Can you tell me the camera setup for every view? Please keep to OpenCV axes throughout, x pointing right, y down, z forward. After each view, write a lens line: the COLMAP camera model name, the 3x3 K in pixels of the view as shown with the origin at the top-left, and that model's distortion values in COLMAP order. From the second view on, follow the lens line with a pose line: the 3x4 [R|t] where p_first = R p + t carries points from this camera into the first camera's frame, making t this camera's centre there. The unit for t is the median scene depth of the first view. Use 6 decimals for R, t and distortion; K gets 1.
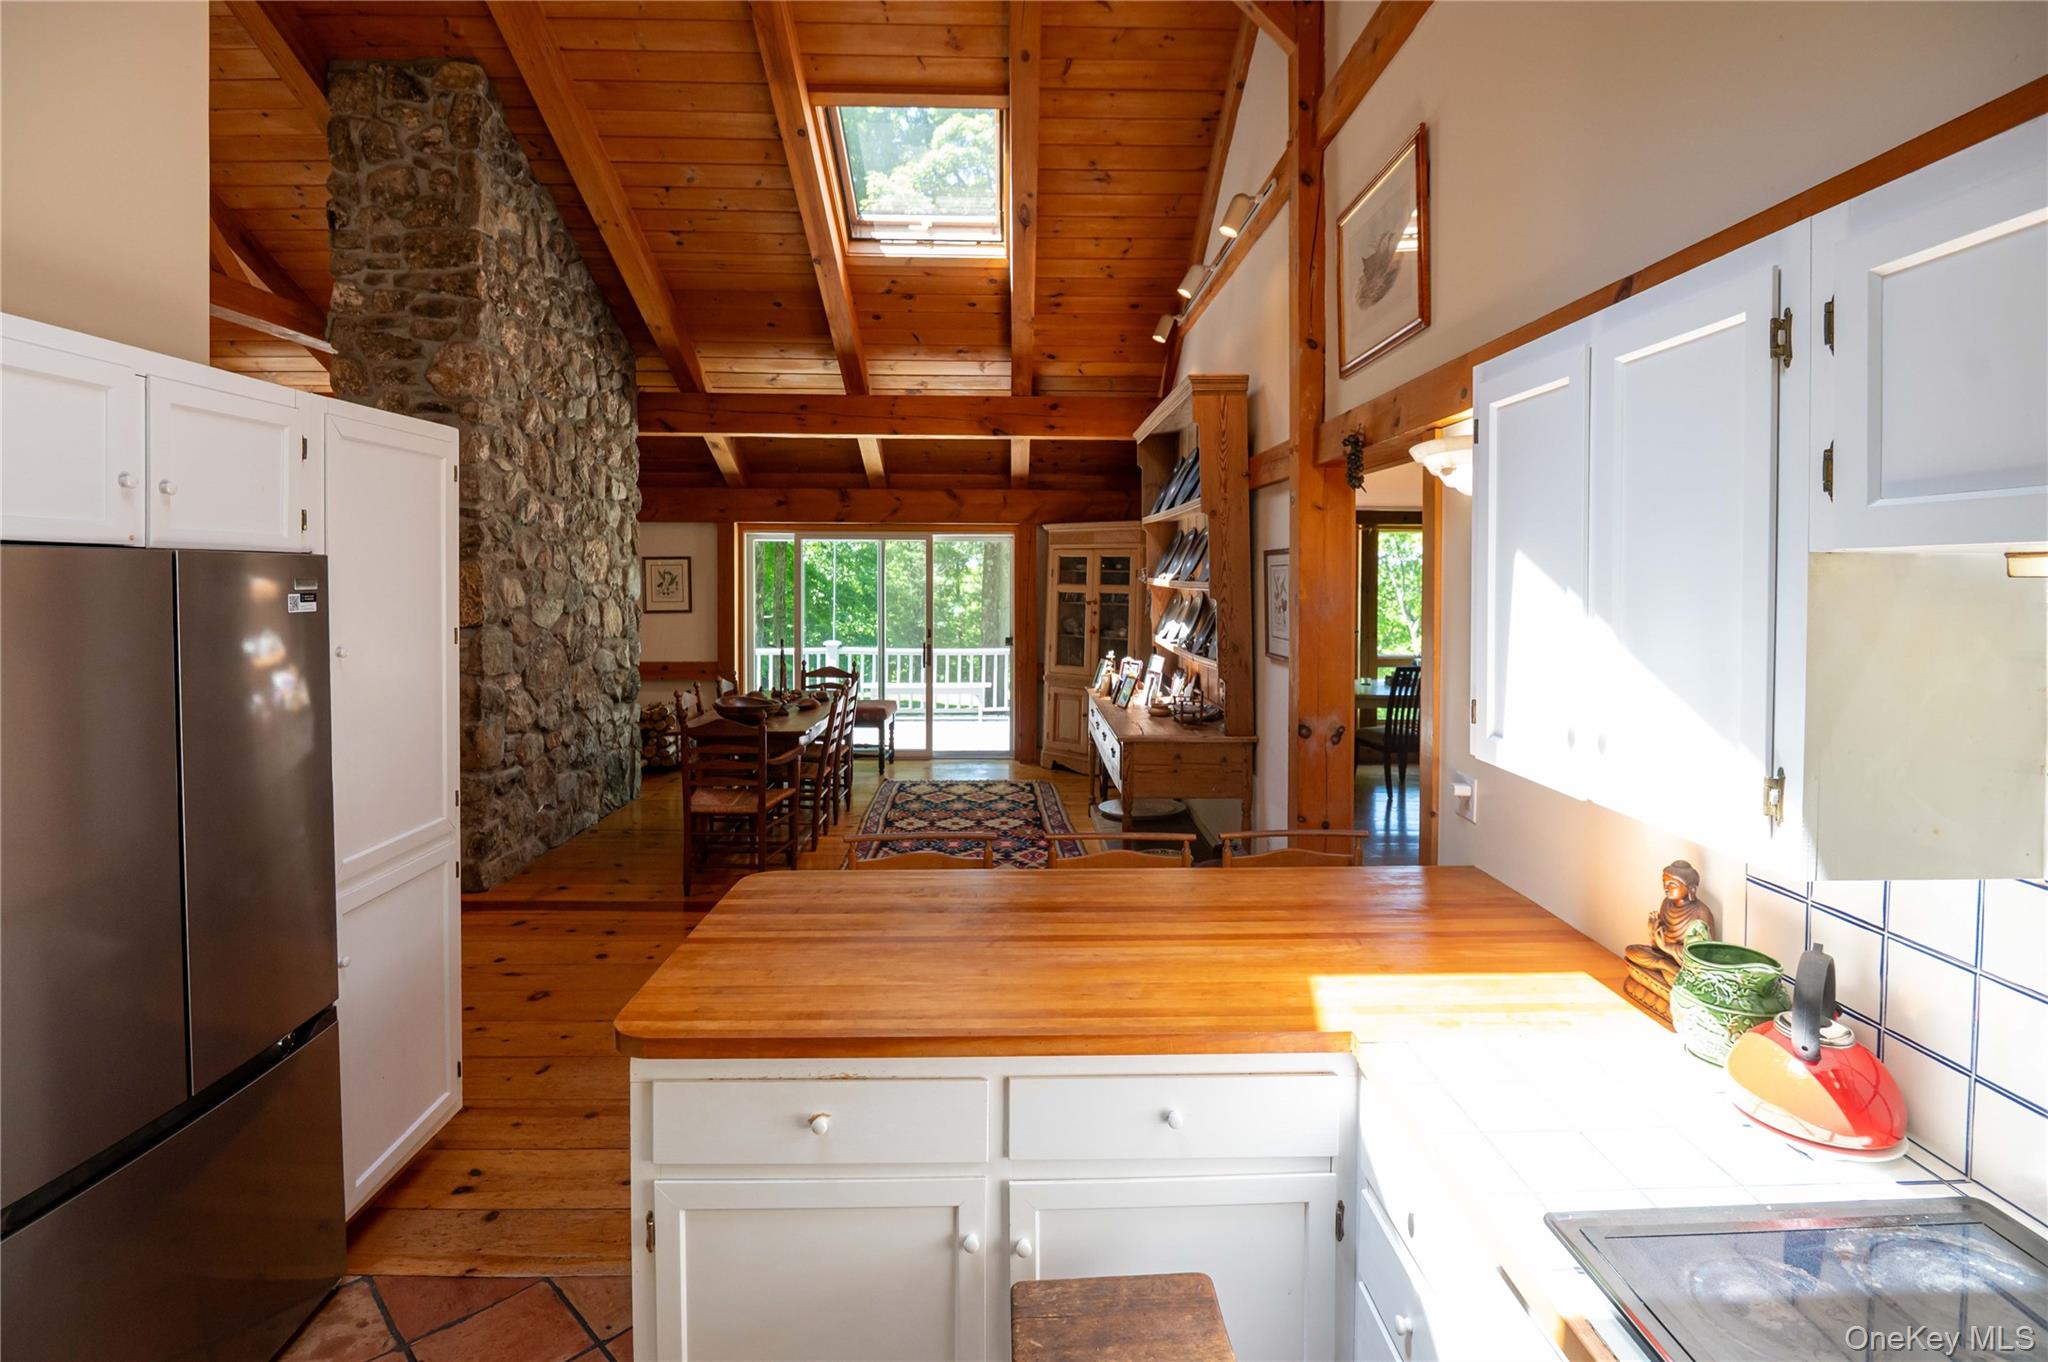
lens RADIAL K [[965.9, 0, 1024.0], [0, 965.9, 681.0], [0, 0, 1]] dist [0.000258, -0.000008]
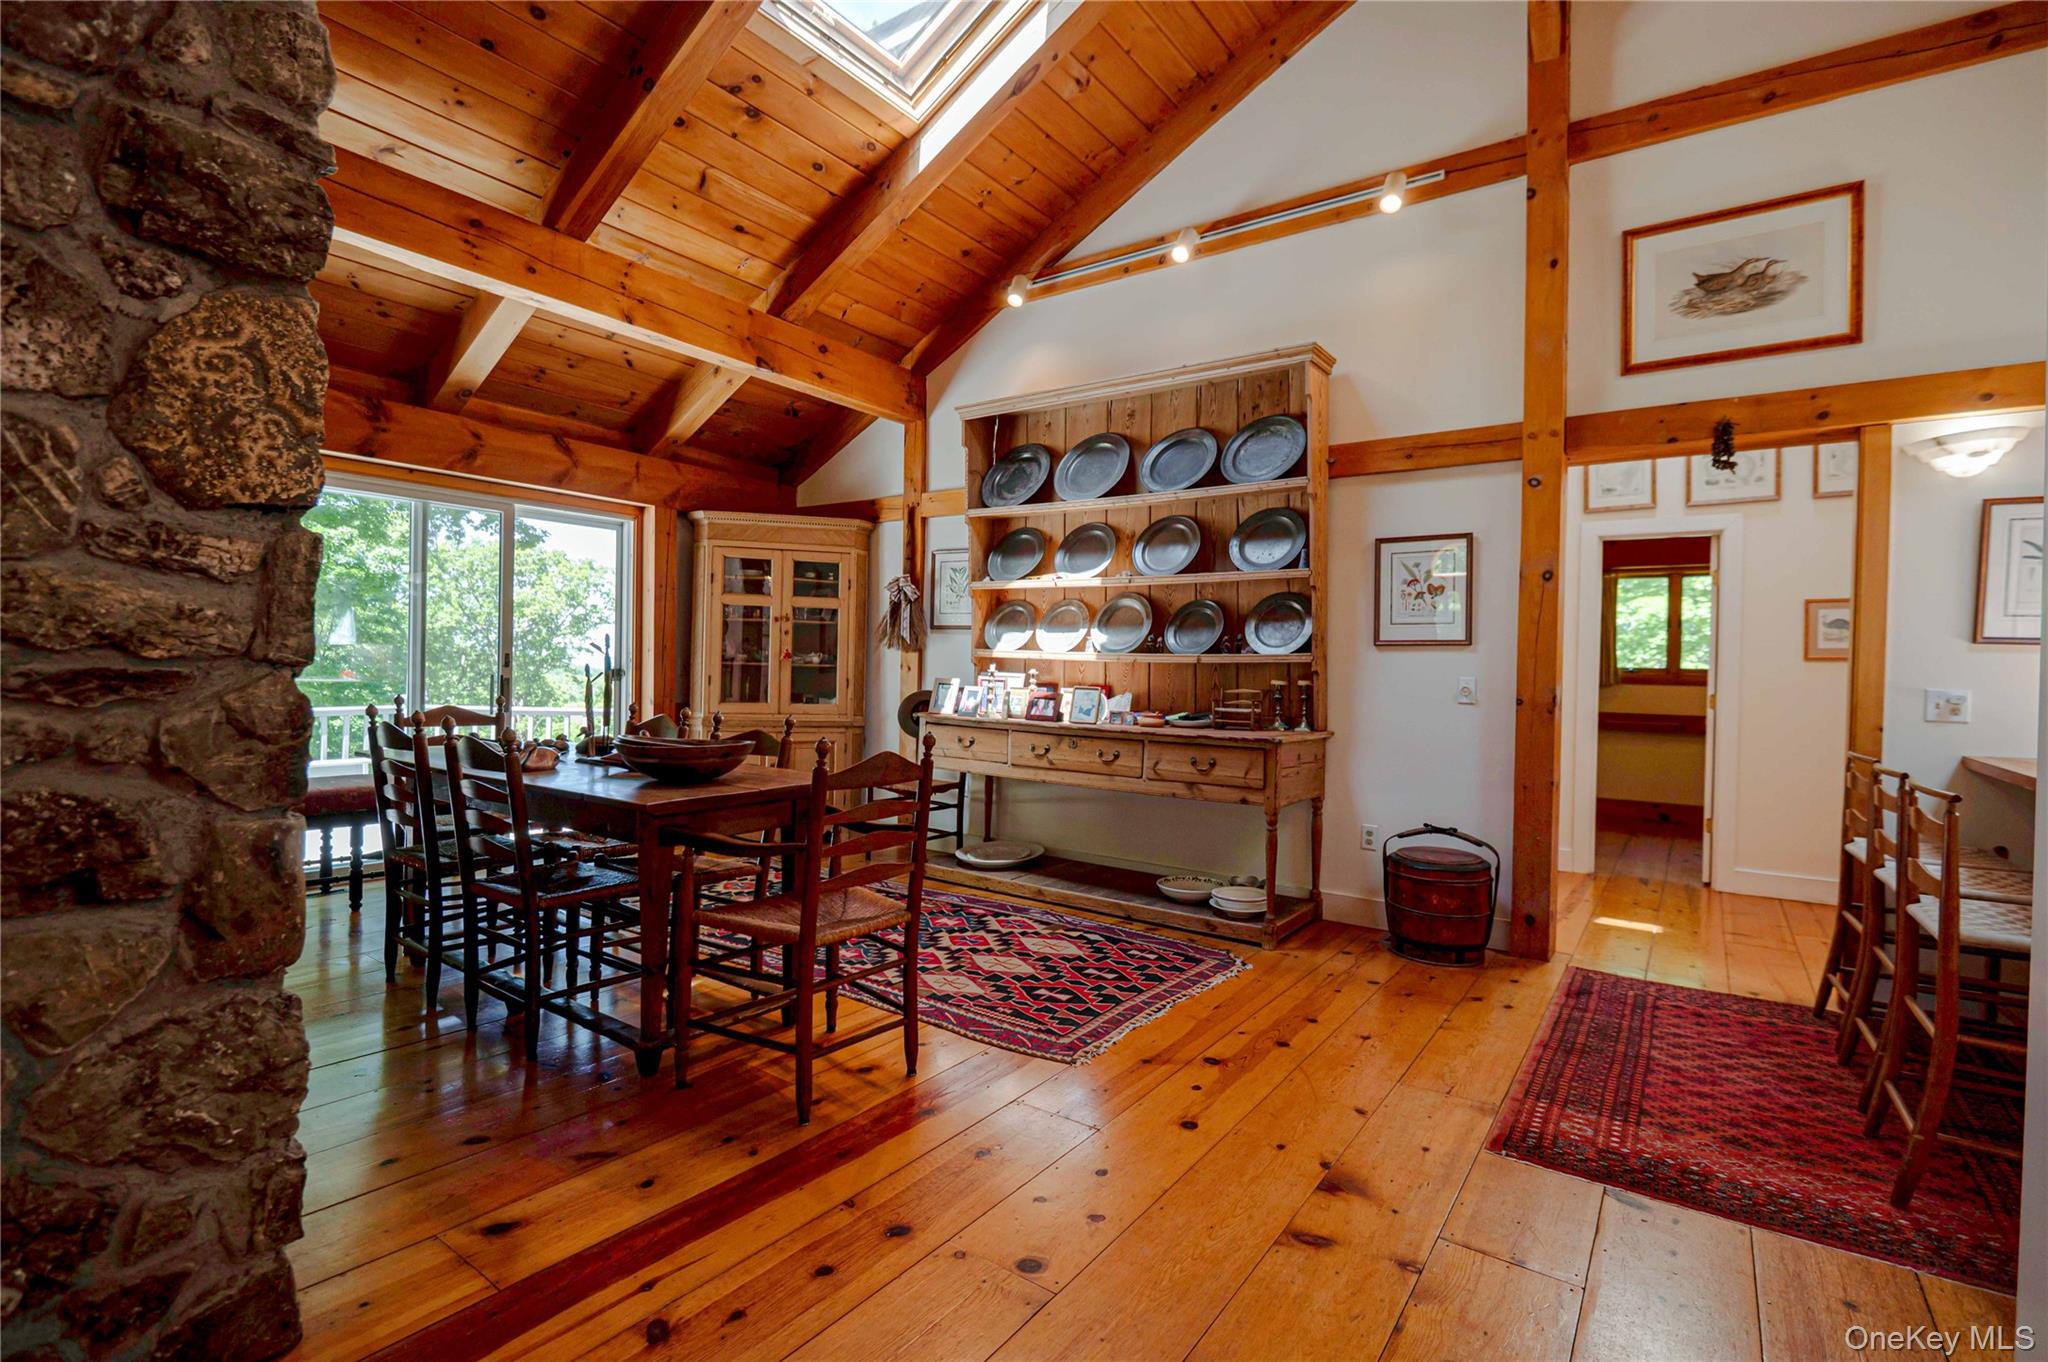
lens RADIAL K [[965.9, 0, 1024.0], [0, 965.9, 681.0], [0, 0, 1]] dist [0.000258, -0.000008]
pose [[0.601813, 0.005028, 0.798621, -0.418687], [0.075652, 0.995125, -0.063273, 0.030352], [-0.795046, 0.098496, 0.598499, 0.389189]]
